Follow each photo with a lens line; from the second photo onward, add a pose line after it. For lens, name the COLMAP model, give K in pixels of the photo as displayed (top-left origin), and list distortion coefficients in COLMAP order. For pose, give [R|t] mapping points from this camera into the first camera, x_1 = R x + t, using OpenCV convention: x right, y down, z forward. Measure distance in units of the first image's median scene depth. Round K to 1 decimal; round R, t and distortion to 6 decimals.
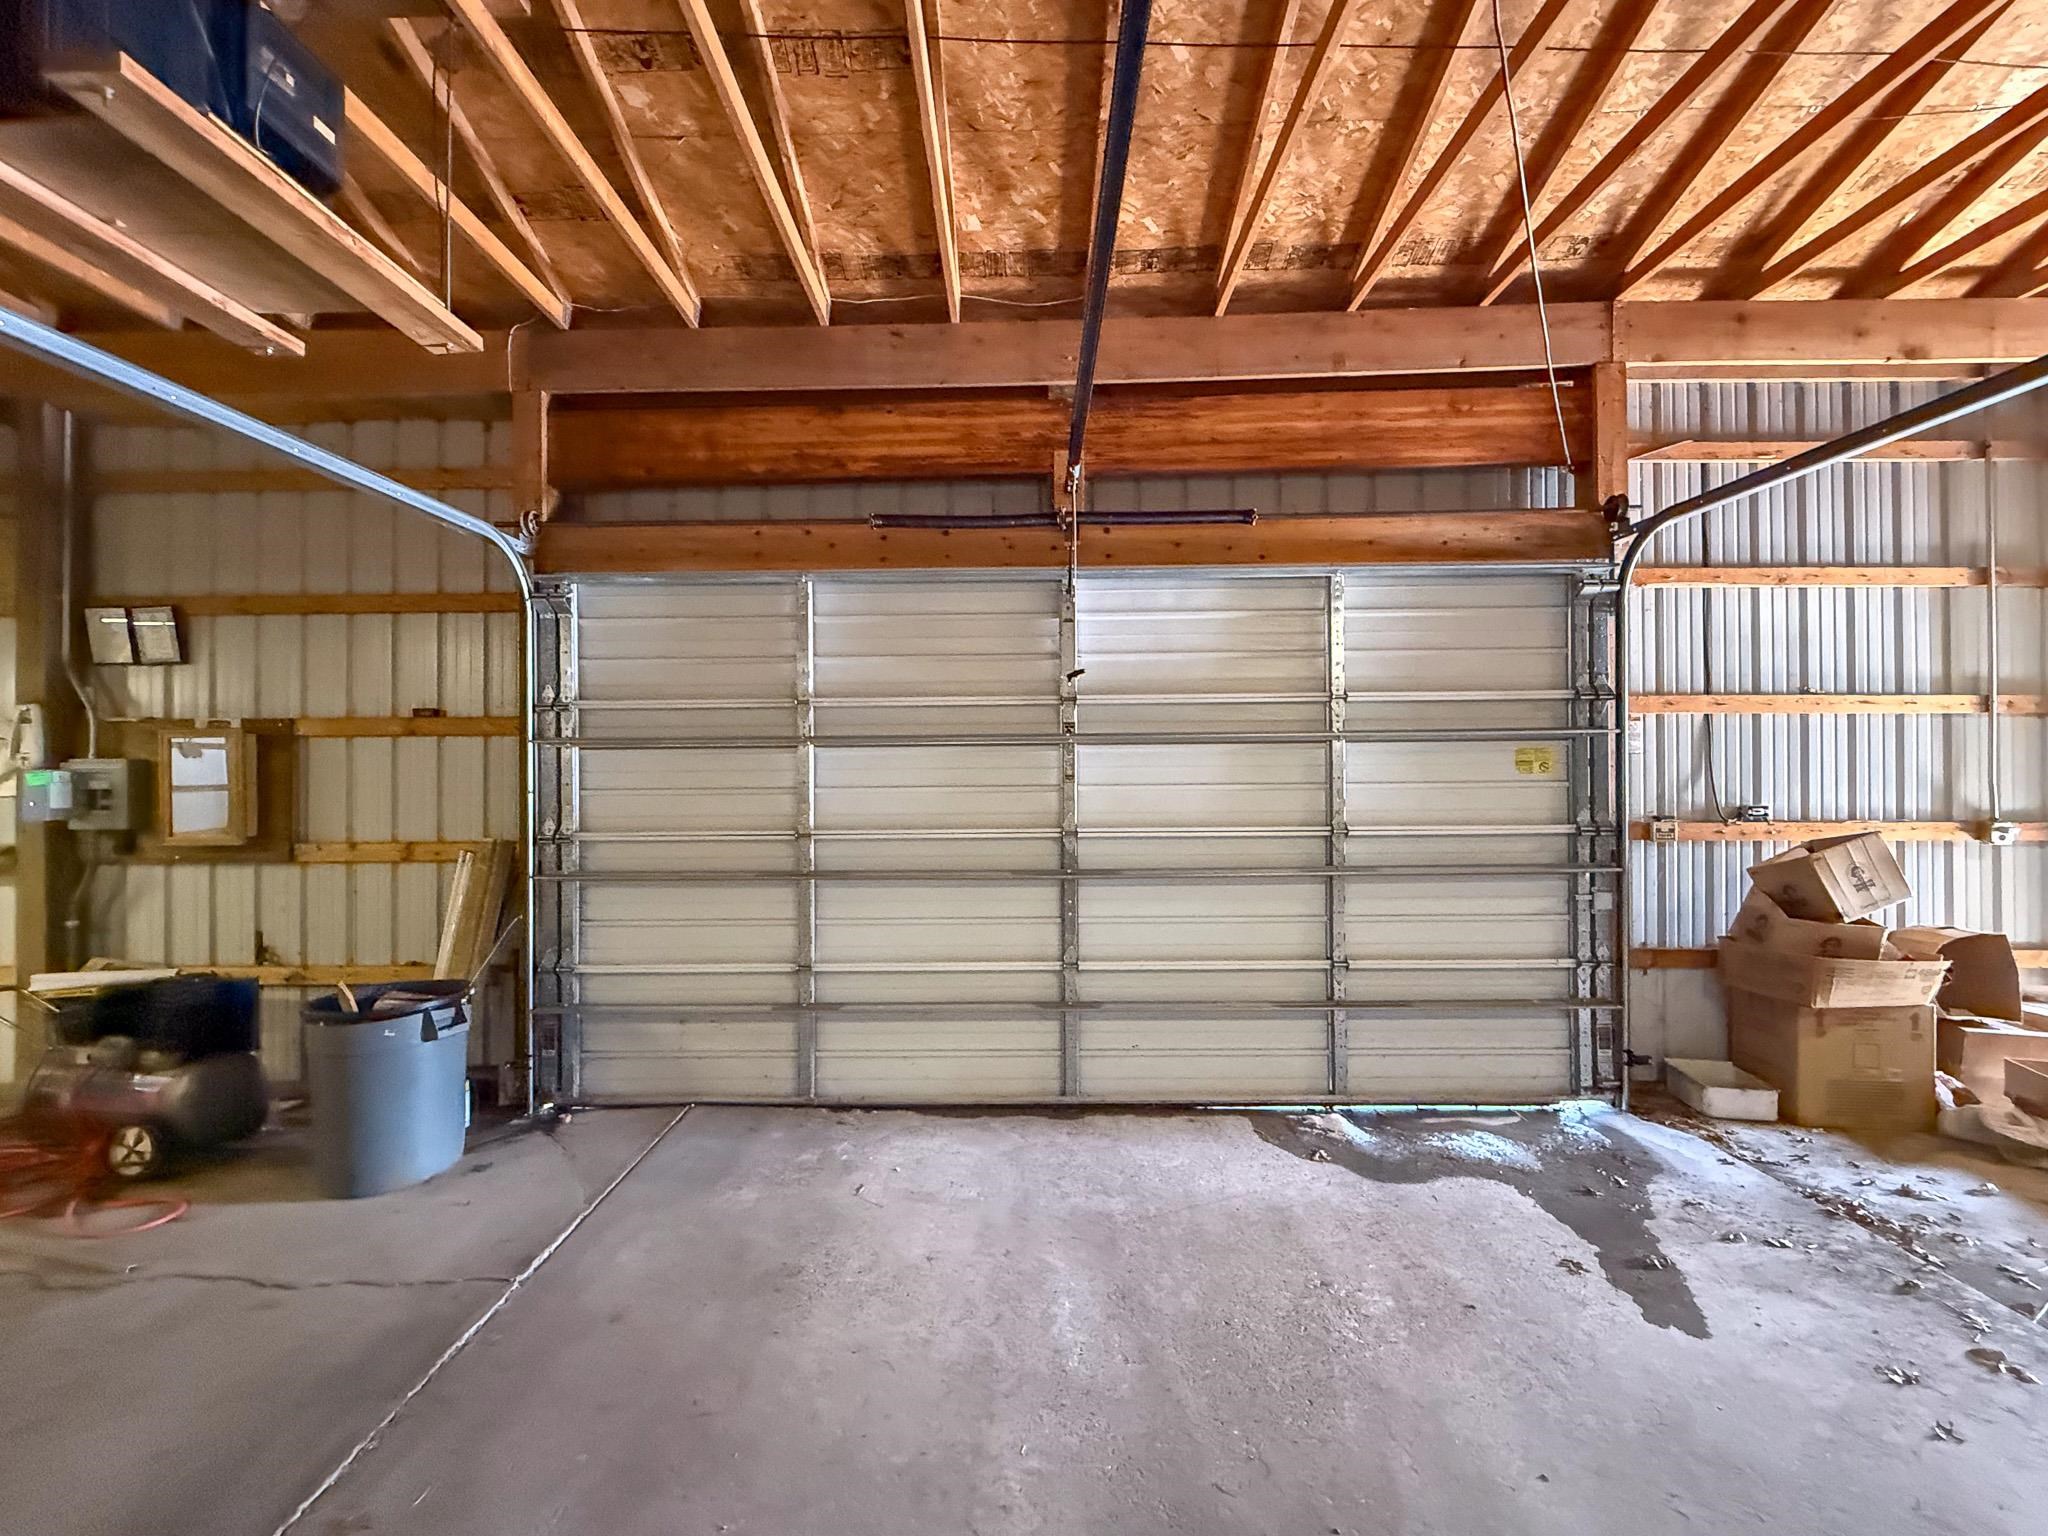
lens RADIAL K [[819.2, 0, 1016.9], [0, 819.2, 773.0], [0, 0, 1]] dist [0.011987, 0.000010]
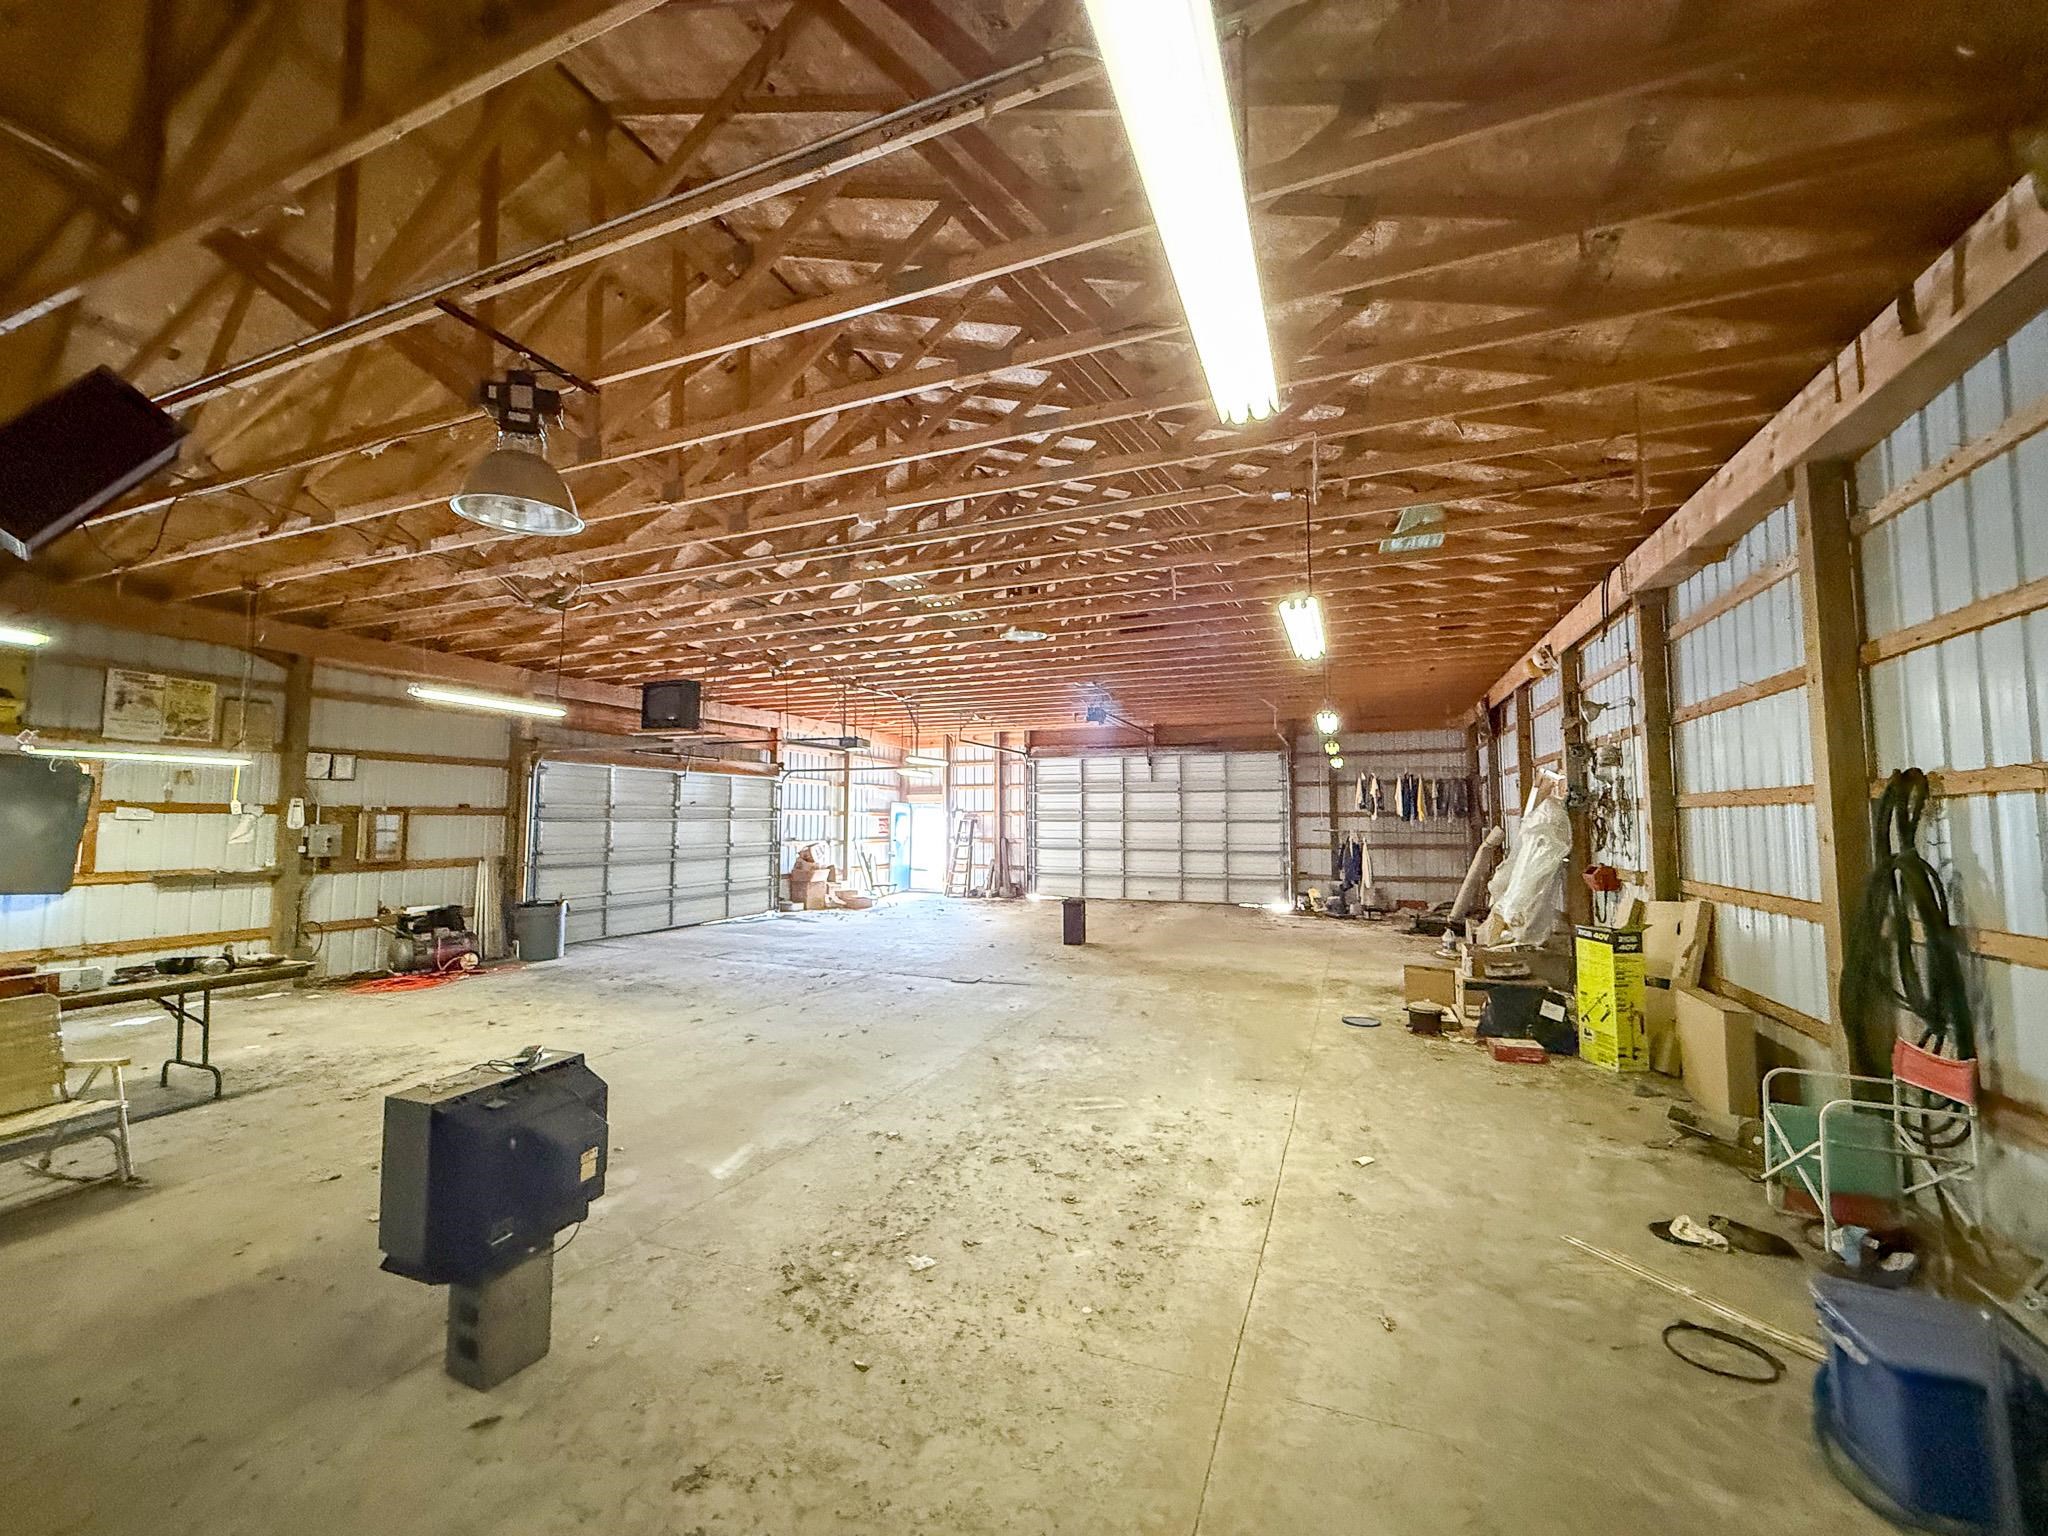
lens RADIAL K [[819.2, 0, 1017.0], [0, 819.2, 769.2], [0, 0, 1]] dist [0.011987, 0.000010]
pose [[0.371120, 0.066955, 0.926168, -2.560765], [0.010713, 0.997022, -0.076369, 0.026679], [-0.928523, 0.038264, 0.369298, -1.564234]]
